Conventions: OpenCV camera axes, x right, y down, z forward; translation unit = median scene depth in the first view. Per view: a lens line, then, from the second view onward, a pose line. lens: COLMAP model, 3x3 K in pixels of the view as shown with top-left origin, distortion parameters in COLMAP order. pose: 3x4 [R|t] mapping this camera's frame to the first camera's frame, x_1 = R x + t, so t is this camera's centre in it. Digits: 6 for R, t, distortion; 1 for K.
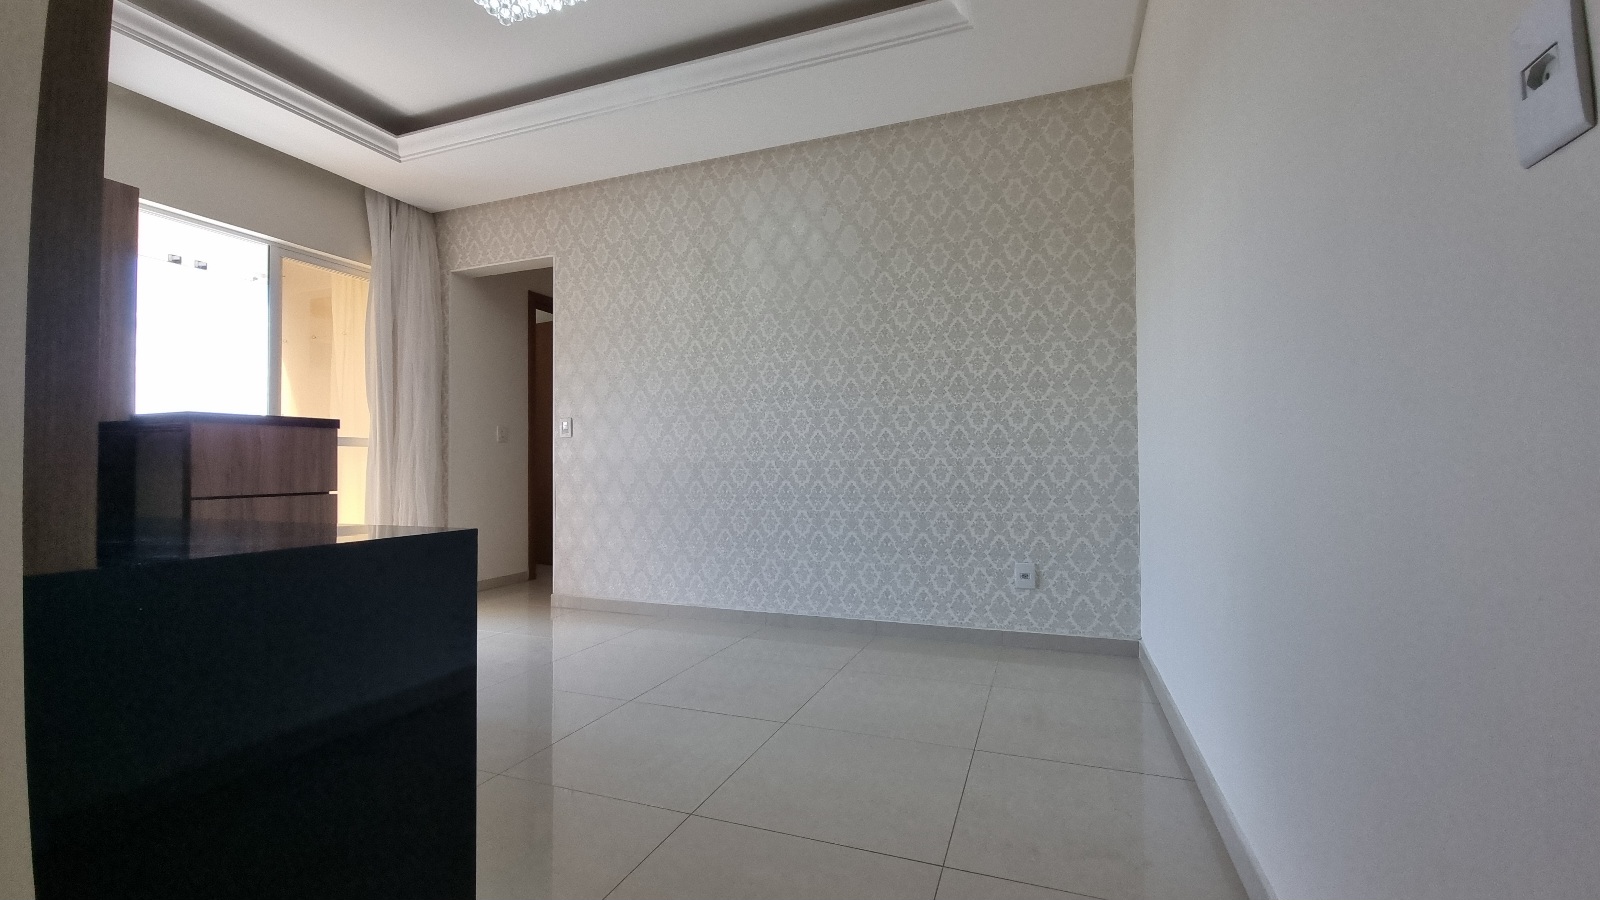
lens RADIAL K [[657.6, 0, 803.5], [0, 657.6, 456.1], [0, 0, 1]] dist [-0.002460, 0.000156]
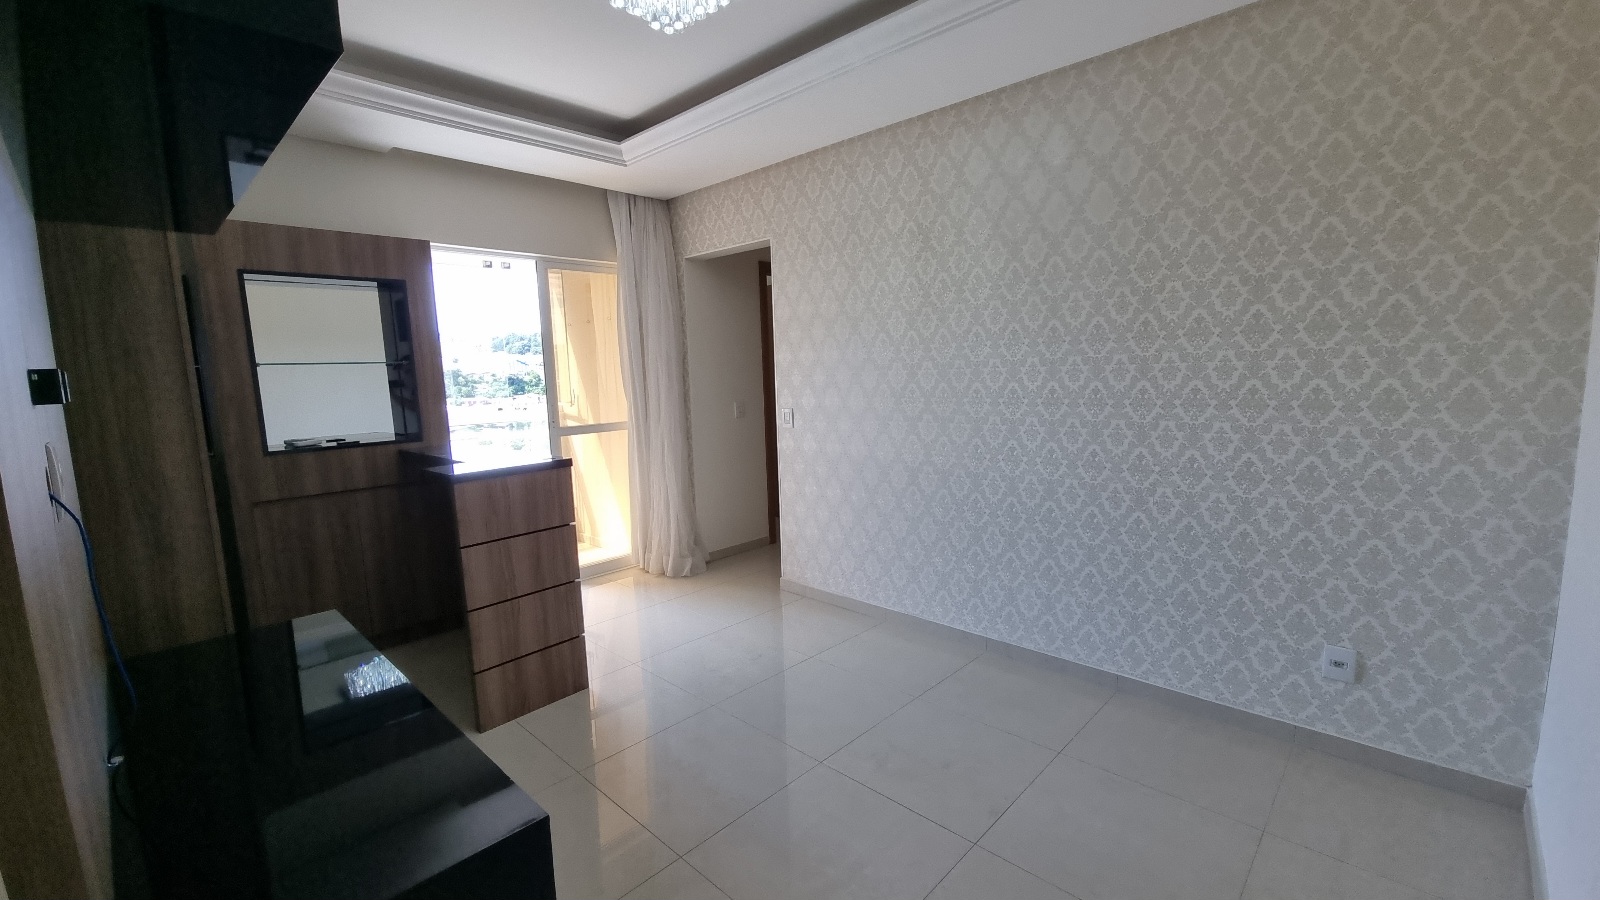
lens RADIAL K [[657.1, 0, 803.1], [0, 657.1, 456.2], [0, 0, 1]] dist [0.014665, -0.008186]
pose [[0.921999, 0.030729, -0.385970, 0.054390], [0.030417, 0.988017, 0.151321, -0.160131], [0.385995, -0.151258, 0.910016, 0.111274]]
